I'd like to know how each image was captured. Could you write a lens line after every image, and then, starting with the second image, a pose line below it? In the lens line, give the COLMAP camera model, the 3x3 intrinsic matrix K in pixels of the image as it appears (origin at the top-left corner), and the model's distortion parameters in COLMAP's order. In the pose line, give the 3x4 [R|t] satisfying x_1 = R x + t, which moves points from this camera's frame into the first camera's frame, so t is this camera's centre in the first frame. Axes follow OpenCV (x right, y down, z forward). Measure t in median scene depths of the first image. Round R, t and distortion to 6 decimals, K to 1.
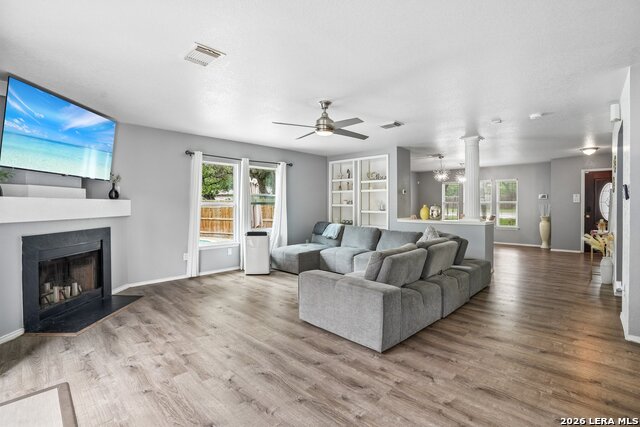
lens RADIAL K [[293.8, 0, 320.0], [0, 293.8, 213.5], [0, 0, 1]] dist [-0.069196, 0.025286]
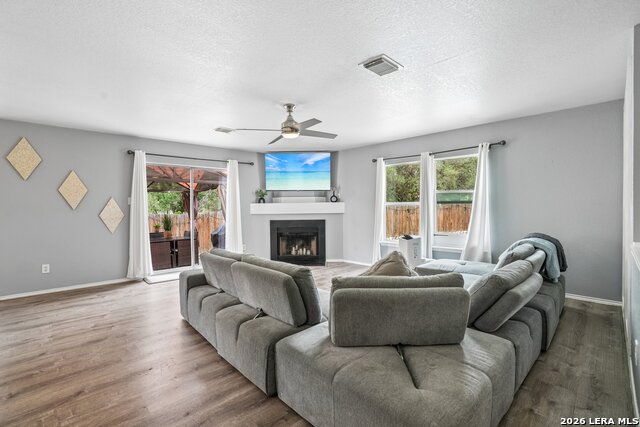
lens RADIAL K [[293.8, 0, 320.0], [0, 293.8, 213.5], [0, 0, 1]] dist [-0.069196, 0.025286]
pose [[-0.024789, 0.024975, -0.999381, 1.029454], [-0.016324, 0.999544, 0.025384, -0.032006], [0.999559, 0.016943, -0.024370, 1.118679]]
